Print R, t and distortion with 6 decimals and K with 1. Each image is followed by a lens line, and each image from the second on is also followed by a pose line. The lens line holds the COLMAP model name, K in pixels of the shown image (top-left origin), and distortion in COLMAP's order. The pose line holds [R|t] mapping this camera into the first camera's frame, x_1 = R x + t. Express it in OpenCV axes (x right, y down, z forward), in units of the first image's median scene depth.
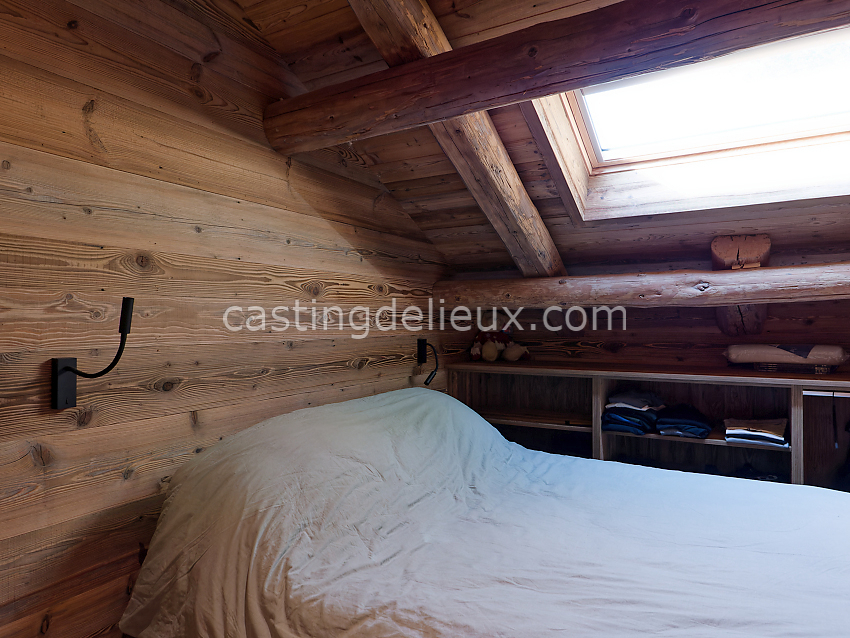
lens RADIAL K [[568.6, 0, 427.9], [0, 568.6, 318.7], [0, 0, 1]] dist [-0.018183, 0.022359]
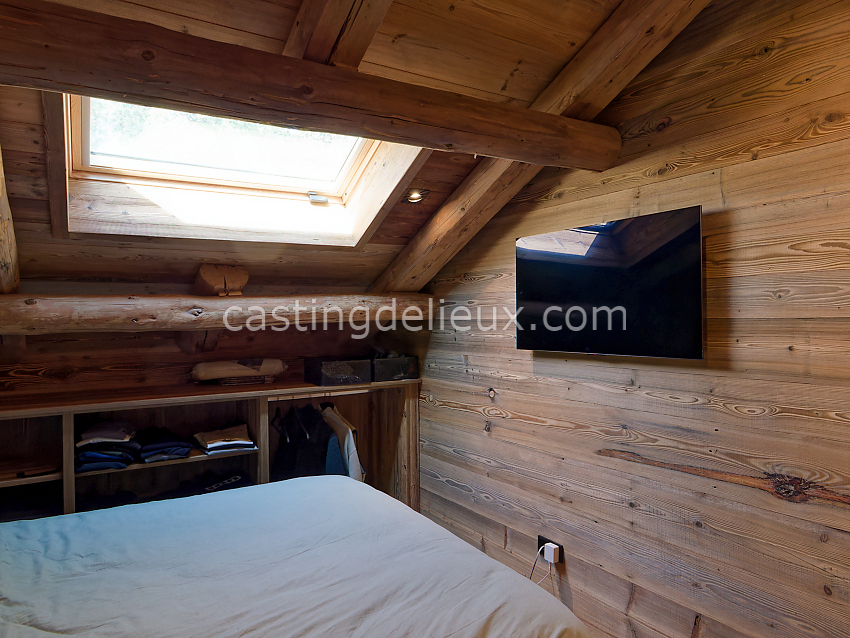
lens RADIAL K [[568.6, 0, 428.3], [0, 568.6, 318.8], [0, 0, 1]] dist [-0.018183, 0.022359]
pose [[0.458566, -0.006627, 0.888636, -0.233935], [0.003898, 0.999978, 0.005445, -0.045959], [-0.888652, 0.000967, 0.458582, 0.141360]]
